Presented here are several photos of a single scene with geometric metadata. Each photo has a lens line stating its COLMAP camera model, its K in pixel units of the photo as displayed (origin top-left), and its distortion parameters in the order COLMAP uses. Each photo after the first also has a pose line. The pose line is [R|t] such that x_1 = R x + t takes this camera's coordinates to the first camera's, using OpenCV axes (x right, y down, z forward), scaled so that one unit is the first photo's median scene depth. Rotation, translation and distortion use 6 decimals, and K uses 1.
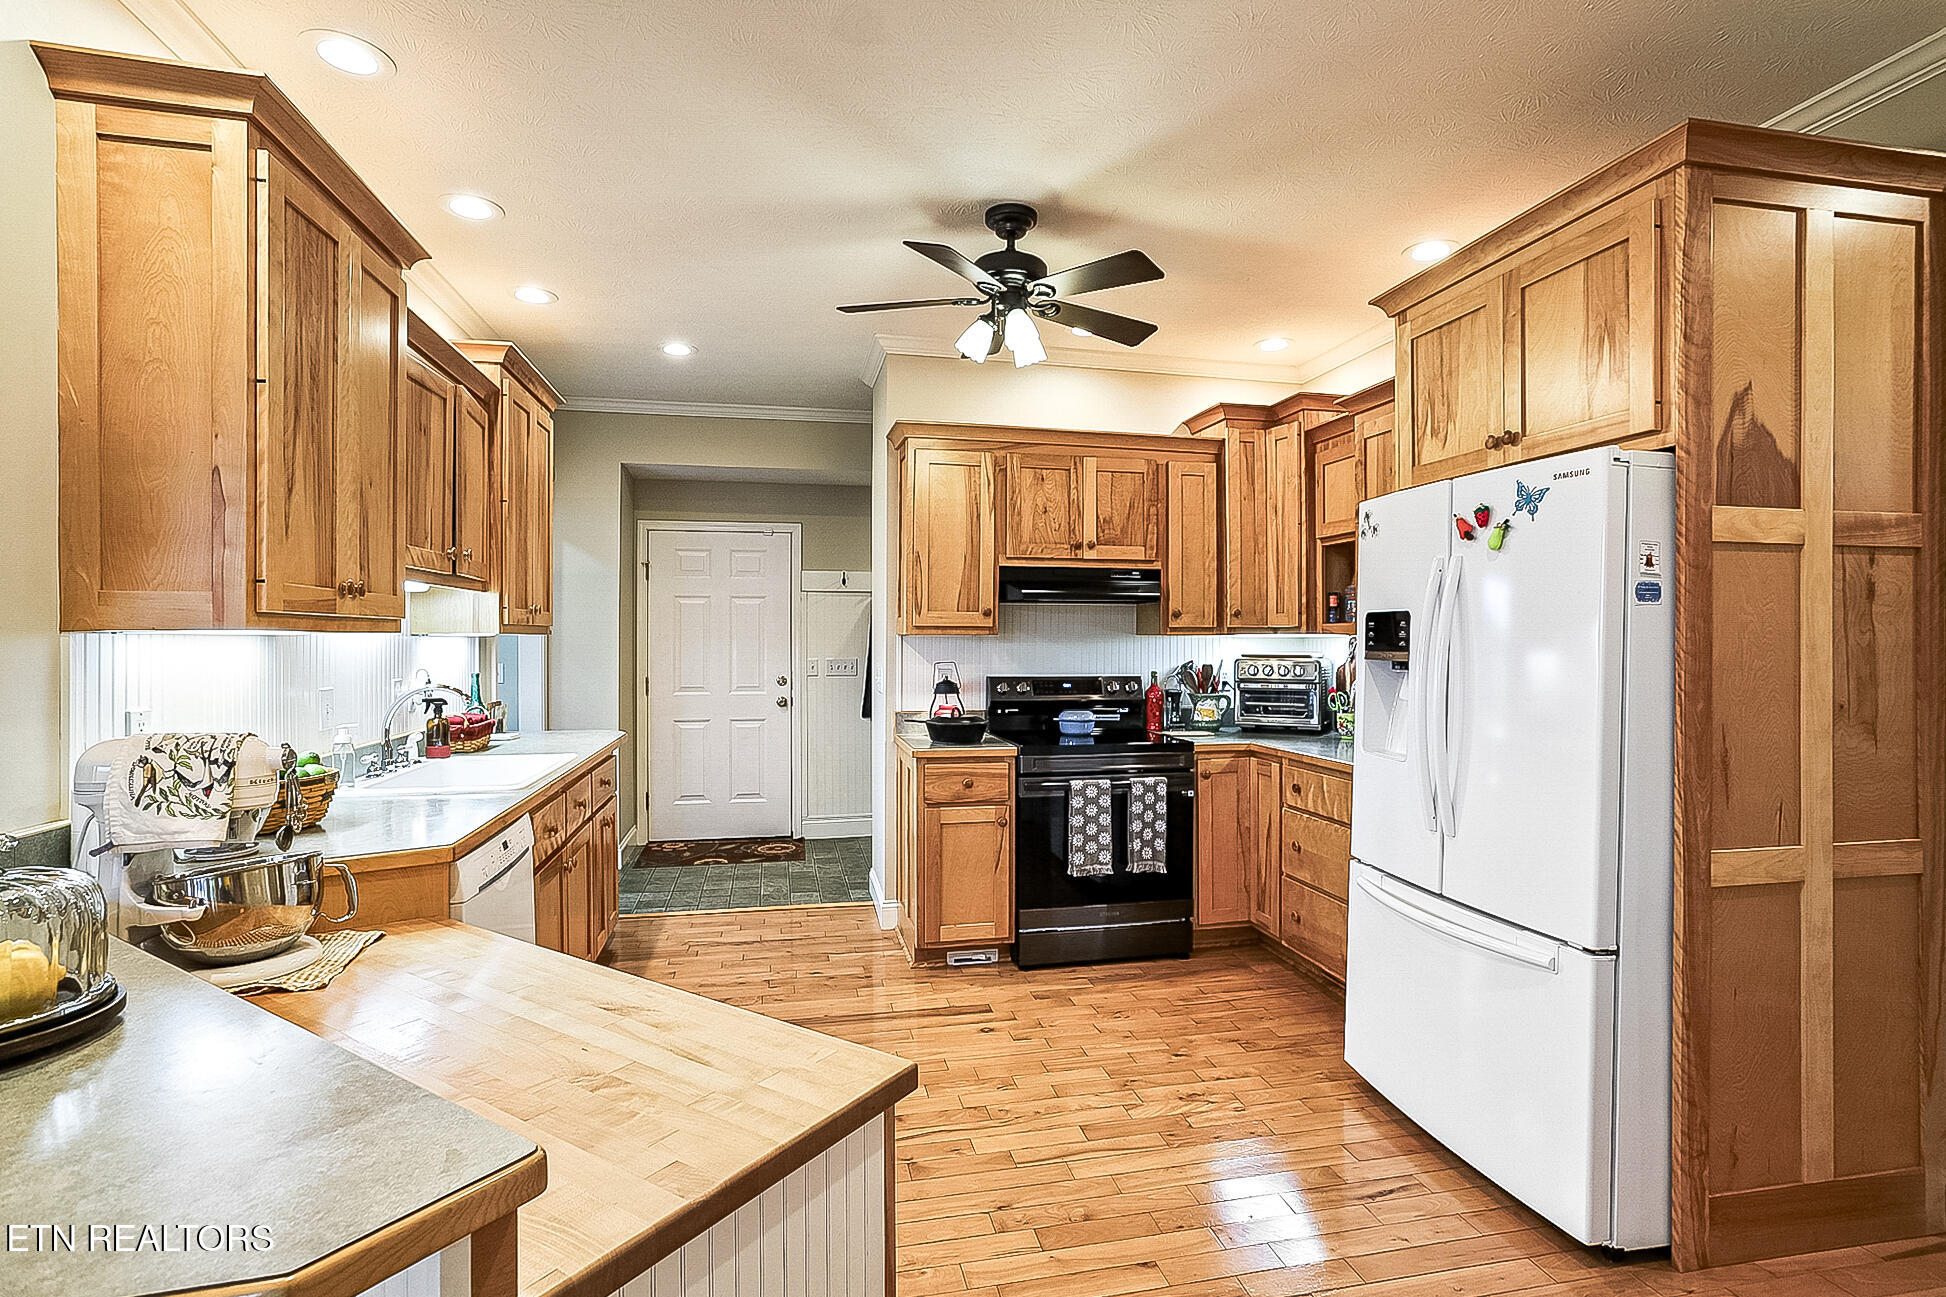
lens RADIAL K [[1044.7, 0, 868.2], [0, 1044.7, 629.4], [0, 0, 1]] dist [-0.001919, -0.000179]
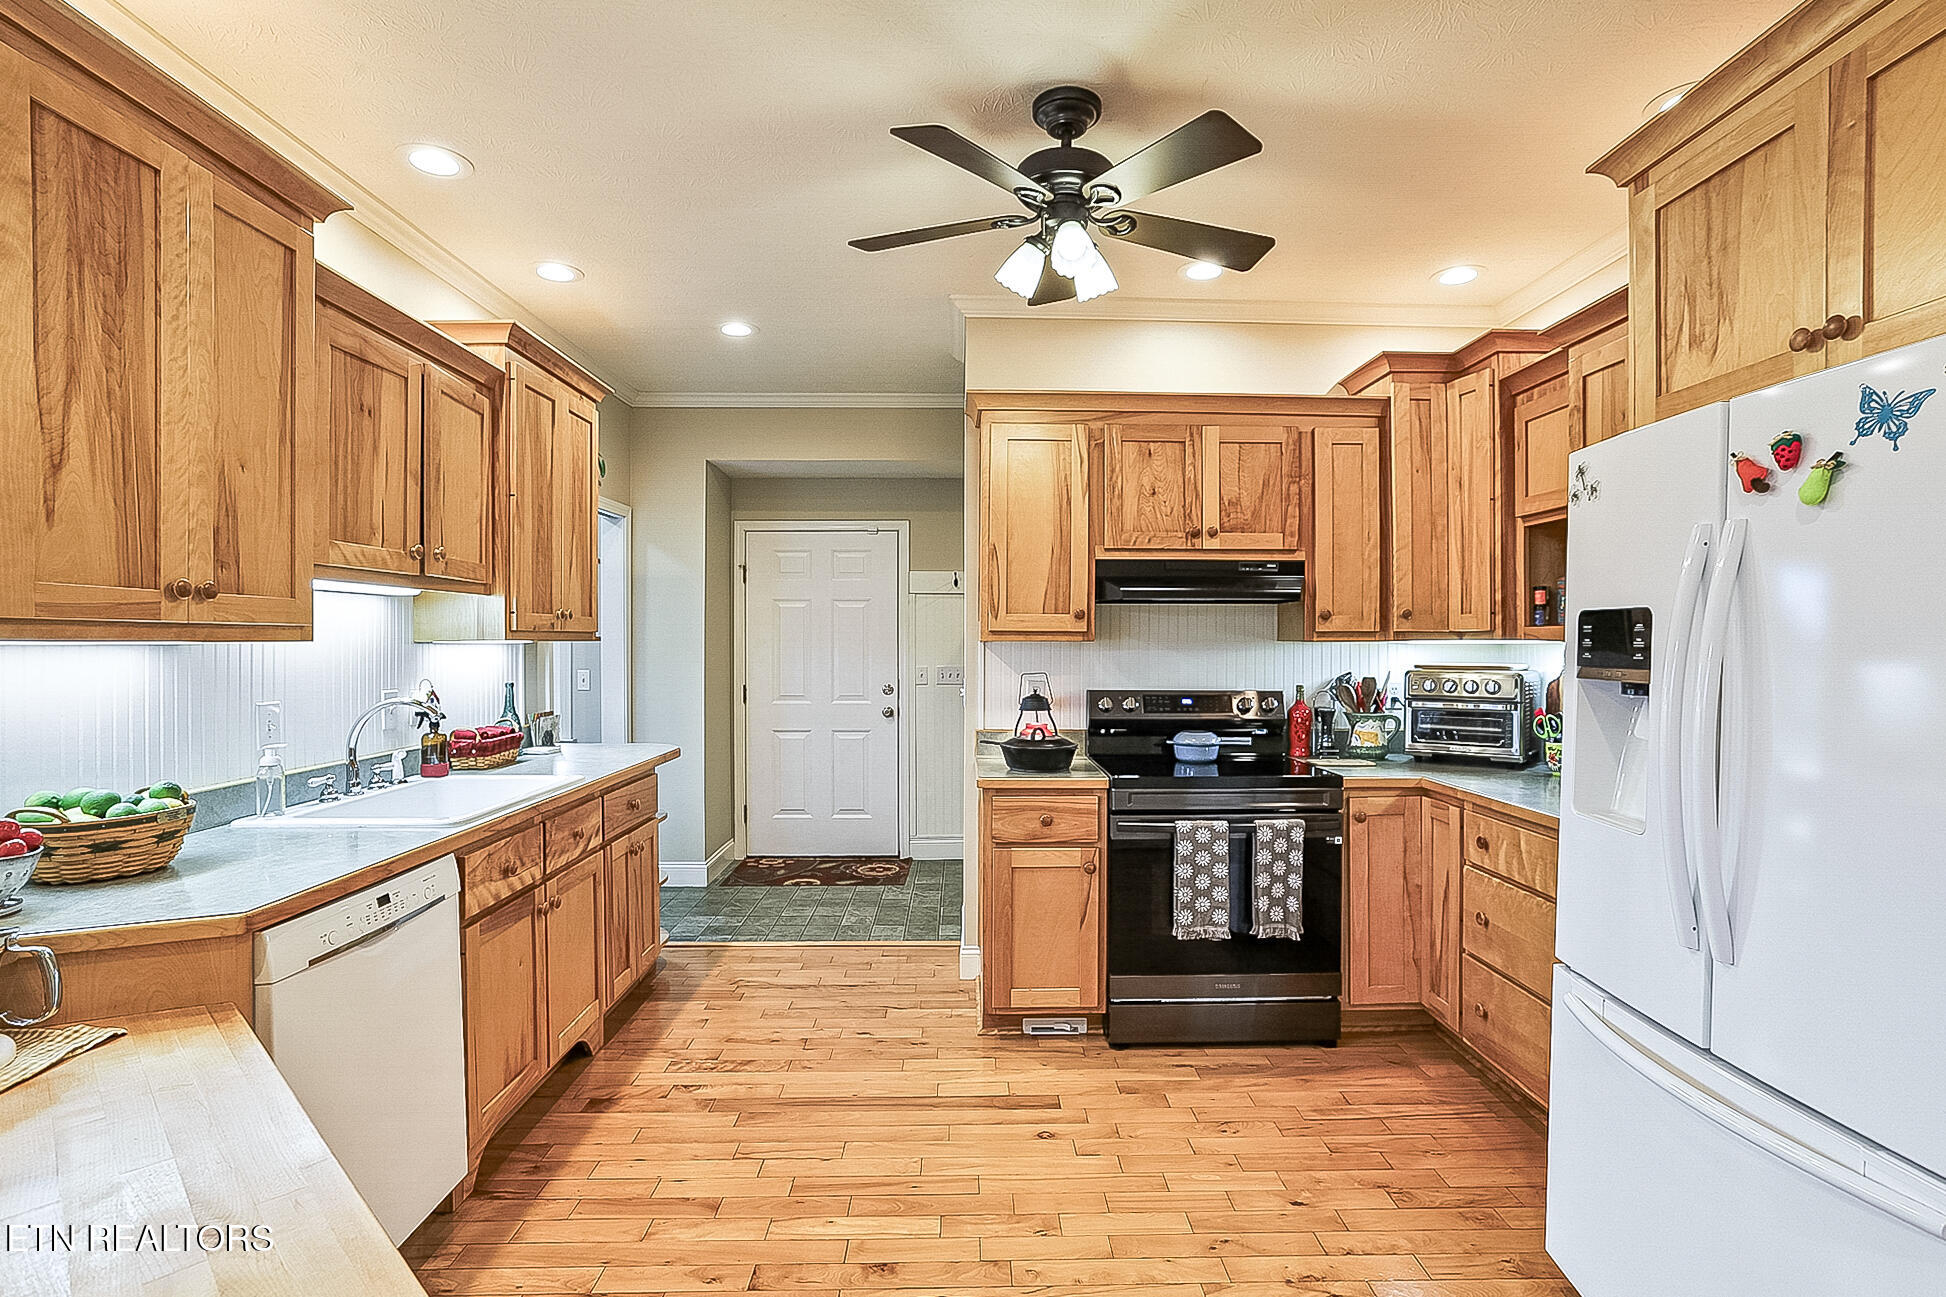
lens RADIAL K [[1020.1, 0, 819.0], [0, 1020.1, 637.3], [0, 0, 1]] dist [-0.020749, 0.017536]
pose [[0.977463, -0.001376, -0.211105, 0.089108], [0.002103, 0.999993, 0.003218, -0.001177], [0.211099, -0.003590, 0.977458, 0.167220]]
